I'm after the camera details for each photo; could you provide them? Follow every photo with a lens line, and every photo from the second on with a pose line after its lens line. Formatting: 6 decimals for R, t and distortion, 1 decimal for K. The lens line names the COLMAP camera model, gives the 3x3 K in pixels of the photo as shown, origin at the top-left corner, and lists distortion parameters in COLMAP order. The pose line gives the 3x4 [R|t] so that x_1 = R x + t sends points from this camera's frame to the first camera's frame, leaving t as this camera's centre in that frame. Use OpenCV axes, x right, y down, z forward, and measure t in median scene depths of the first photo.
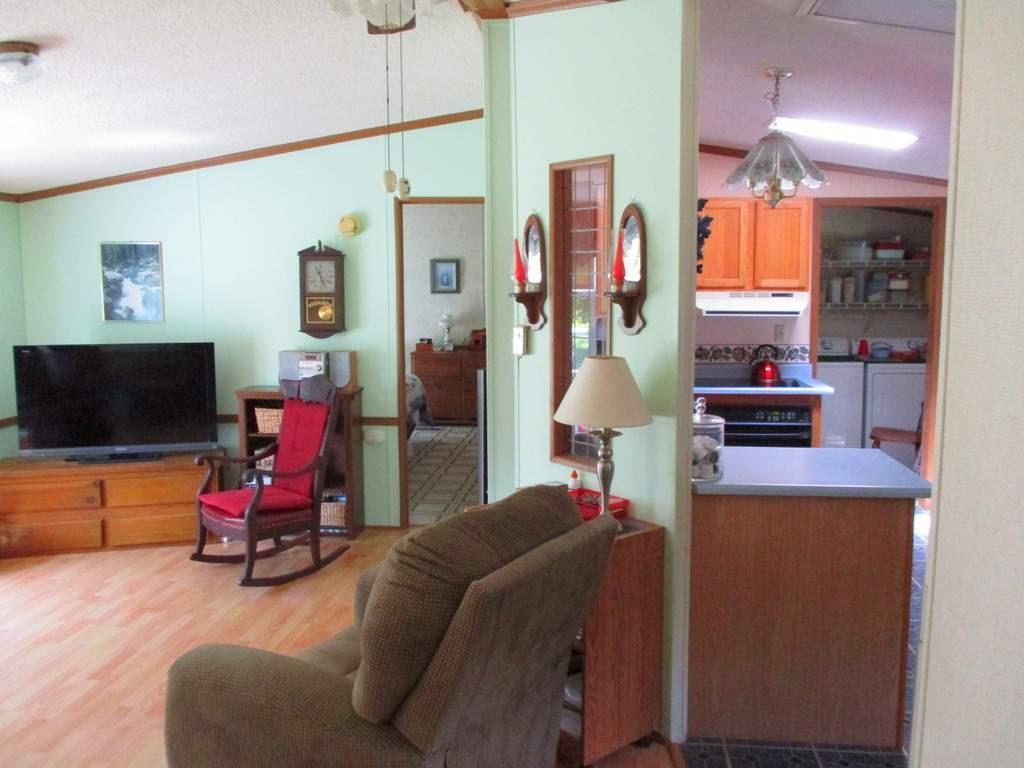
lens RADIAL K [[860.5, 0, 512.0], [0, 860.5, 384.0], [0, 0, 1]] dist [-0.007691, -0.003759]
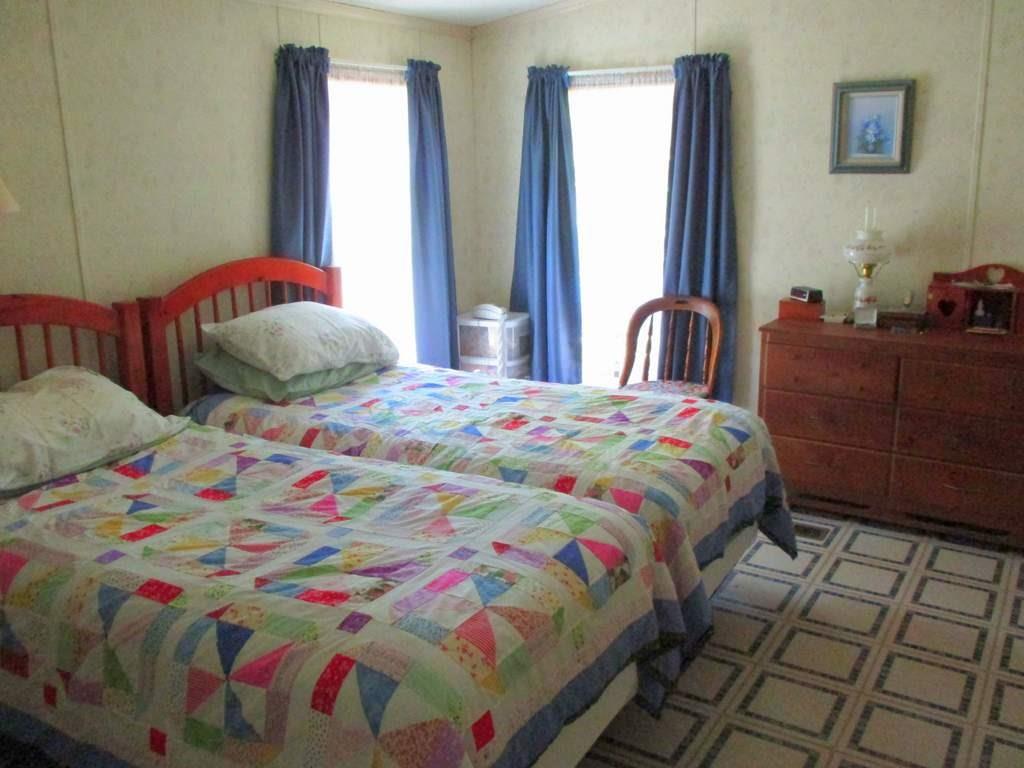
lens RADIAL K [[903.4, 0, 516.3], [0, 903.4, 367.5], [0, 0, 1]] dist [-0.021942, -0.008440]
pose [[0.901433, 0.090901, -0.423269, -0.098692], [-0.042068, 0.991473, 0.123337, -0.148317], [0.430871, -0.093374, 0.897570, 1.343236]]
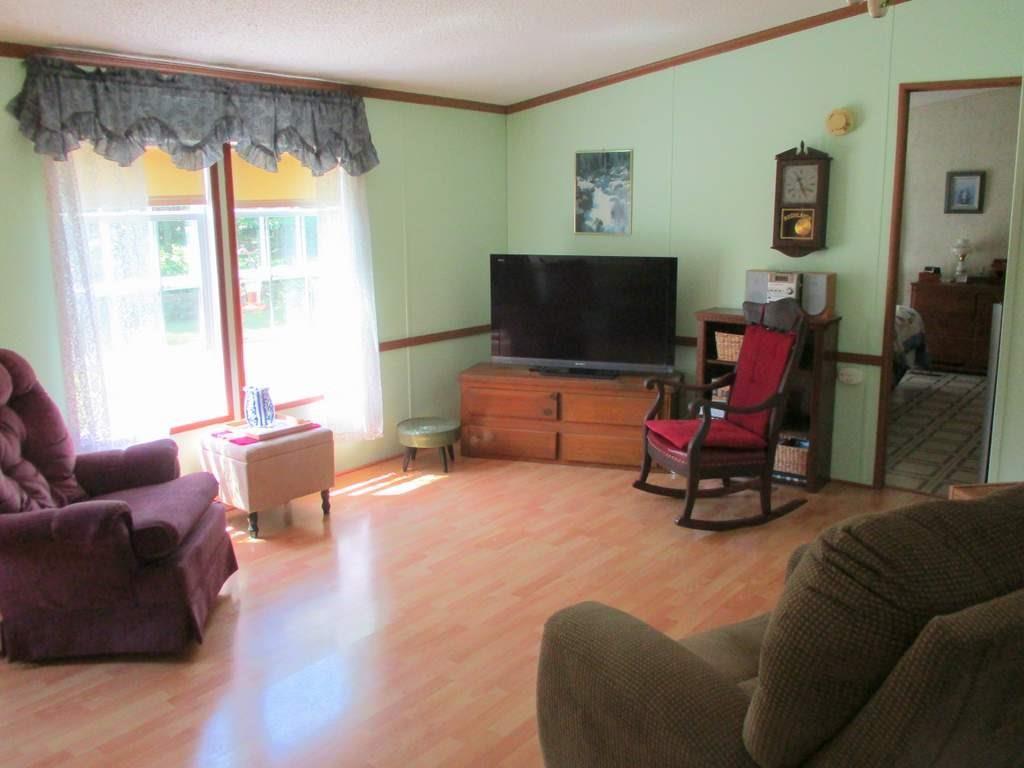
lens RADIAL K [[903.4, 0, 516.3], [0, 903.4, 367.5], [0, 0, 1]] dist [-0.021942, -0.008440]
pose [[0.859754, 0.092607, -0.502242, 0.000959], [-0.061761, 0.995058, 0.077752, 0.004371], [0.506961, -0.035829, 0.861224, 0.077486]]
